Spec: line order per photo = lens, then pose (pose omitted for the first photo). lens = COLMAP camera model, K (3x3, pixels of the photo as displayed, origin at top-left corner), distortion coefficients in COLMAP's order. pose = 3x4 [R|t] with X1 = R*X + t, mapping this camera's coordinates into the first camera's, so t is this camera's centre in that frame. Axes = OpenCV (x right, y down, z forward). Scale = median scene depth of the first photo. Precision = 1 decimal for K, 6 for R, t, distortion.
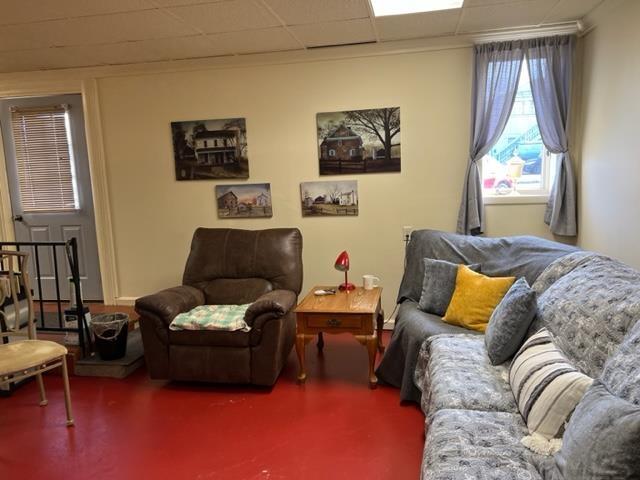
lens RADIAL K [[494.9, 0, 320.0], [0, 494.9, 240.0], [0, 0, 1]] dist [0.011193, -0.002611]
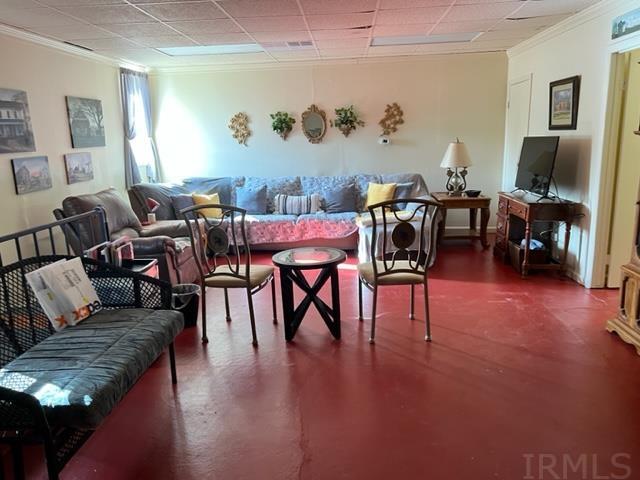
lens RADIAL K [[494.9, 0, 320.0], [0, 494.9, 240.0], [0, 0, 1]] dist [0.011193, -0.002611]
pose [[-0.135385, -0.170084, 0.976085, -1.264917], [0.167988, 0.966952, 0.191792, -0.046121], [-0.976448, 0.189936, -0.102339, 0.567062]]
